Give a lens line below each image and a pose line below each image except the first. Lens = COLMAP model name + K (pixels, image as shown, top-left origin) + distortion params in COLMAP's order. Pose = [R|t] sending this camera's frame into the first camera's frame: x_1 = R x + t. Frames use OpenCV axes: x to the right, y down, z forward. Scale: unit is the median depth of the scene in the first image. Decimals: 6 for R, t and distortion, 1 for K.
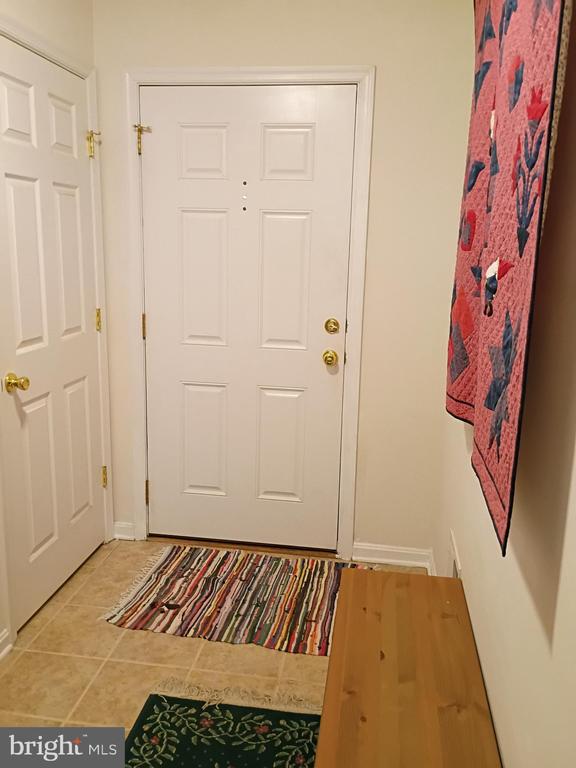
lens RADIAL K [[664.3, 0, 287.6], [0, 664.3, 378.2], [0, 0, 1]] dist [0.063090, -0.083932]
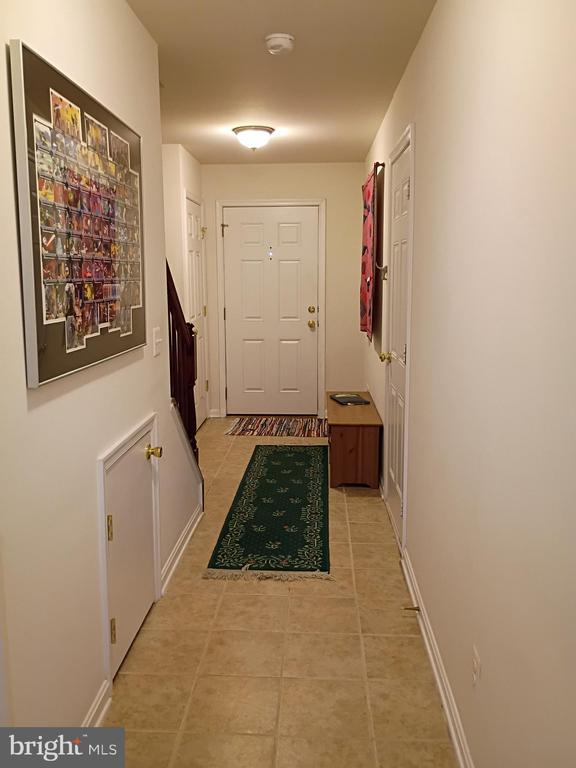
lens RADIAL K [[664.3, 0, 285.9], [0, 664.3, 376.7], [0, 0, 1]] dist [0.063090, -0.083932]
pose [[0.994730, -0.044497, 0.092372, -0.259022], [0.048466, 0.997976, -0.041174, 0.257453], [-0.090353, 0.045434, 0.994873, -1.323629]]
